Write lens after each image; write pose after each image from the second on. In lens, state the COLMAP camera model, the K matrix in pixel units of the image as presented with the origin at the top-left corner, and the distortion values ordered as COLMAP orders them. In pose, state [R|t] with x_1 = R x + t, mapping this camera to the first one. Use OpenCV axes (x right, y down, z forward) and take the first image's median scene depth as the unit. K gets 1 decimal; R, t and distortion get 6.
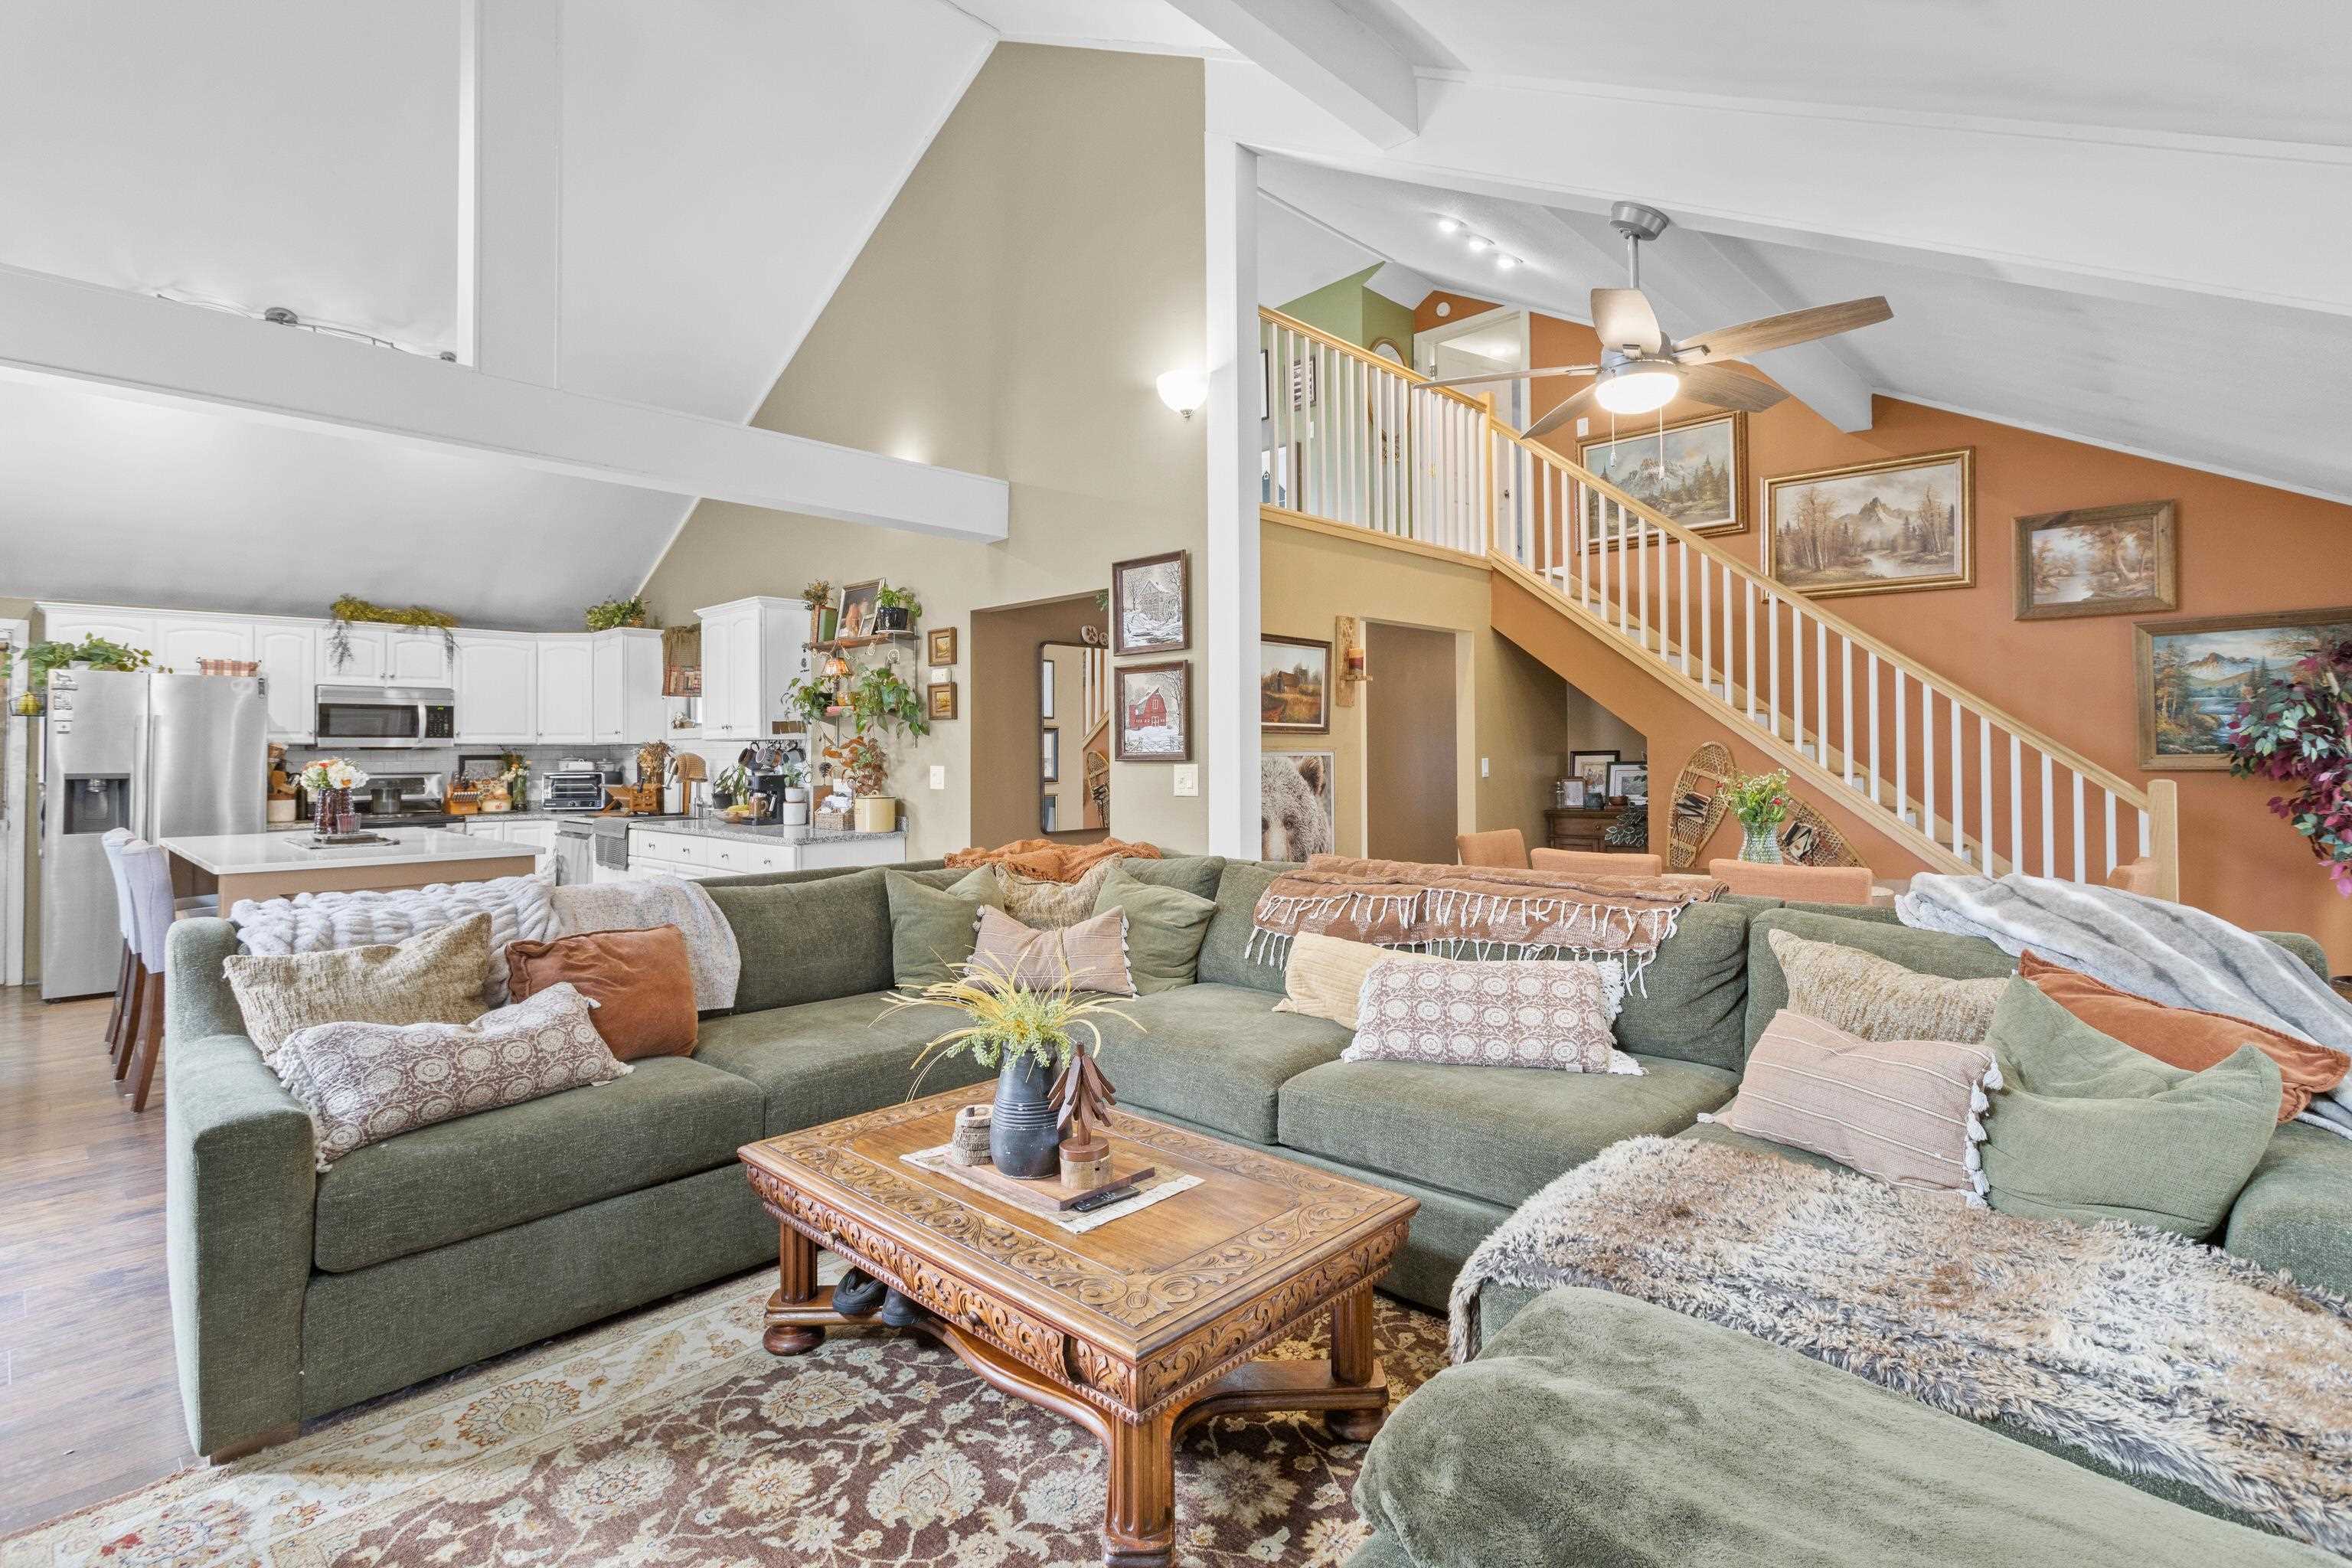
lens RADIAL K [[1124.8, 0, 1193.5], [0, 1124.8, 738.4], [0, 0, 1]] dist [0.004984, 0.000457]
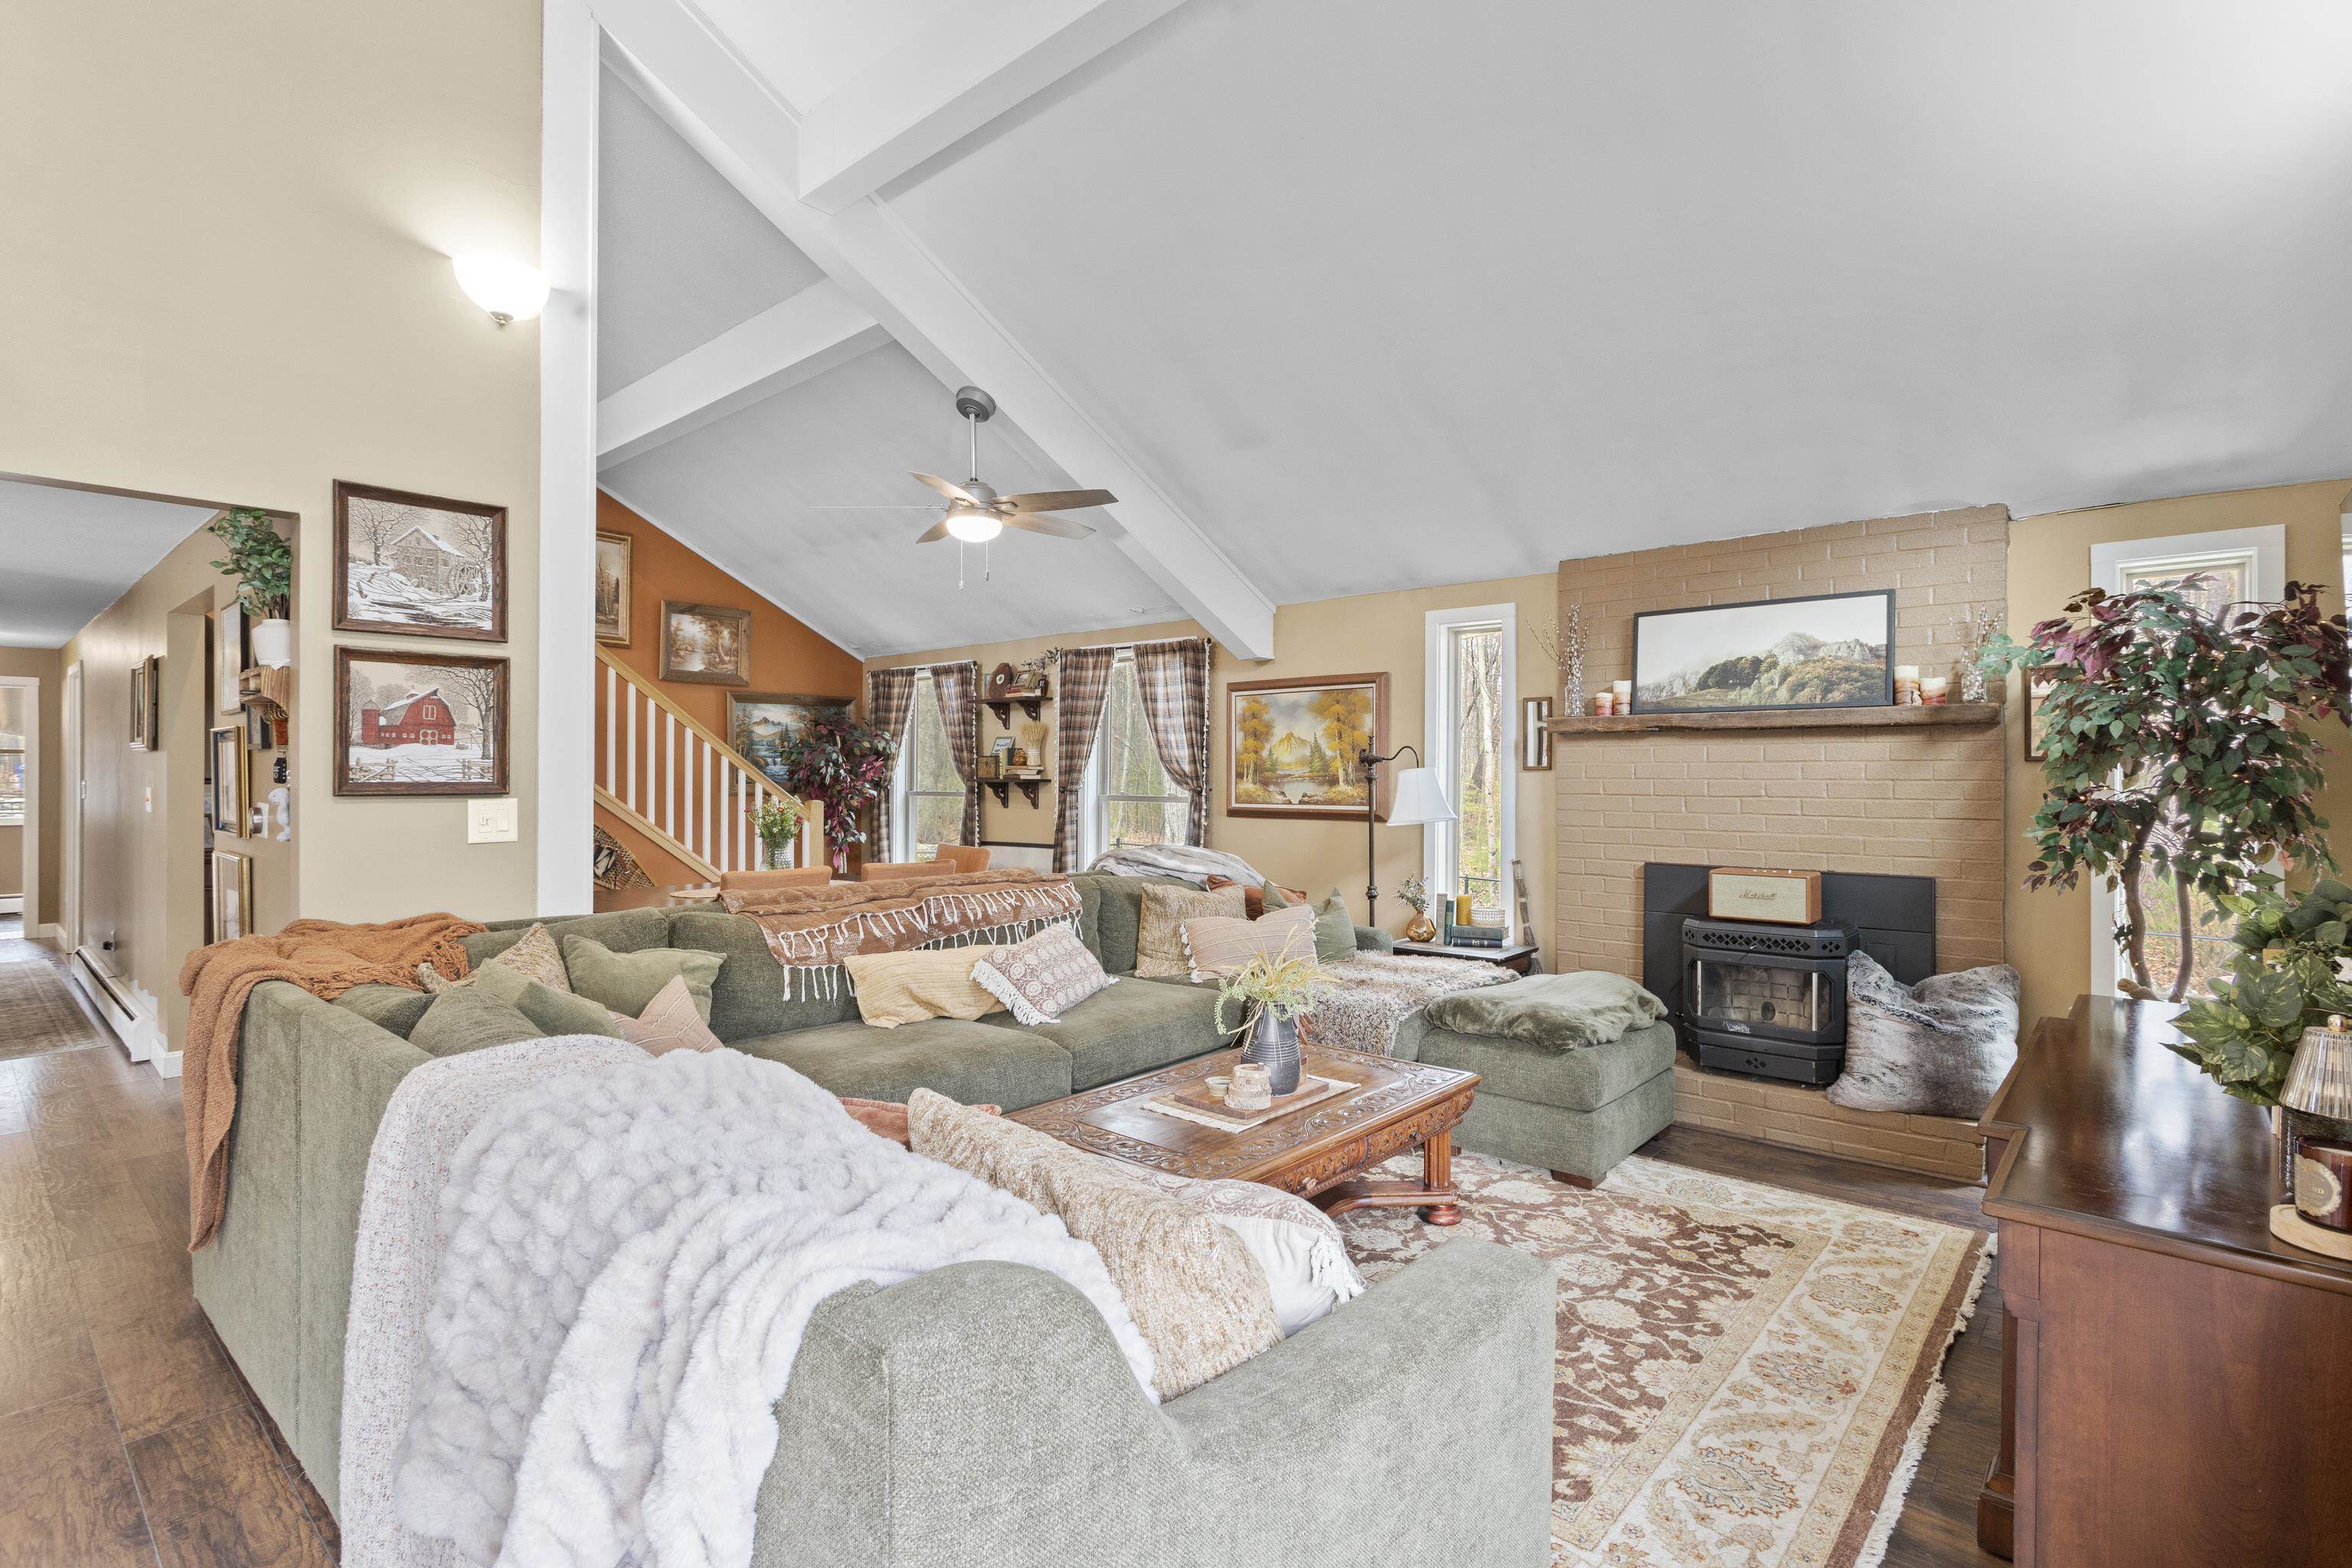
lens RADIAL K [[1124.8, 0, 1168.7], [0, 1124.8, 751.9], [0, 0, 1]] dist [0.004984, 0.000457]
pose [[-0.016790, 0.027512, 0.999480, -0.598104], [-0.015987, 0.999486, -0.027781, 0.004214], [-0.999731, -0.016445, -0.016342, 0.466958]]
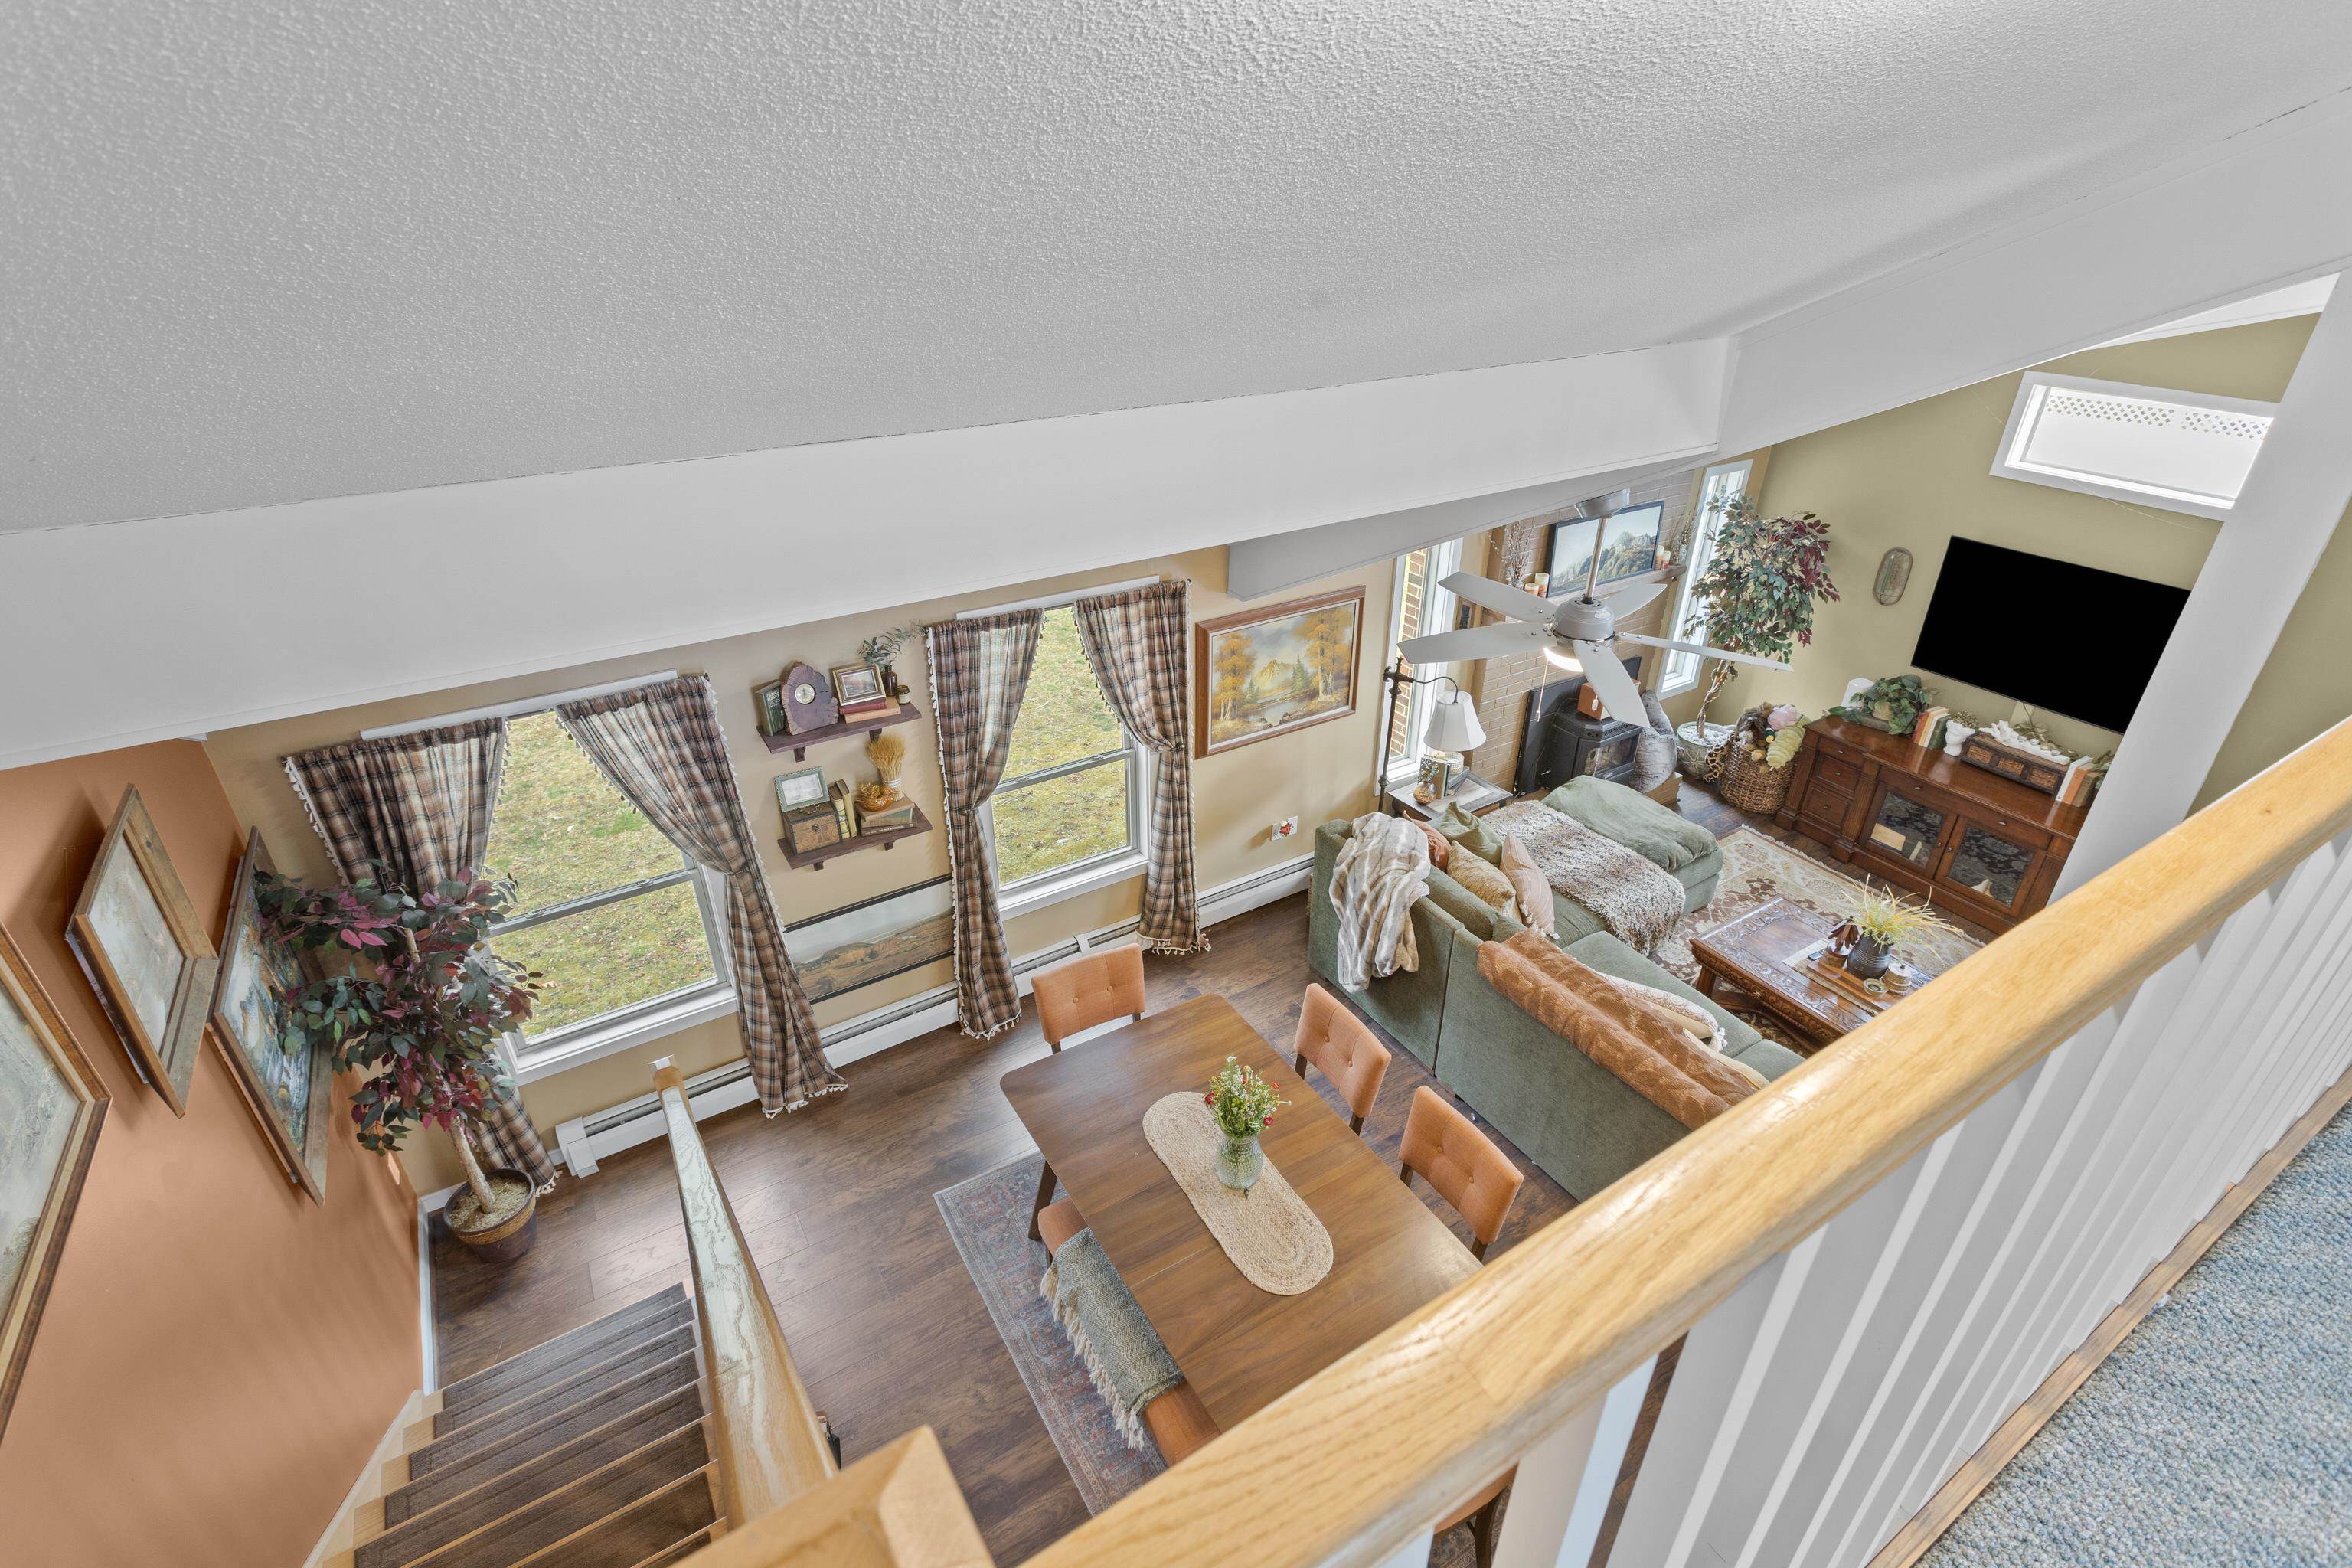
lens RADIAL K [[1124.8, 0, 1198.2], [0, 1124.8, 765.0], [0, 0, 1]] dist [0.004984, 0.000457]
pose [[-0.967376, -0.118425, 0.223961, 0.299714], [-0.000854, 0.885539, 0.464564, -0.441117], [-0.253342, 0.449217, -0.856751, 1.279749]]
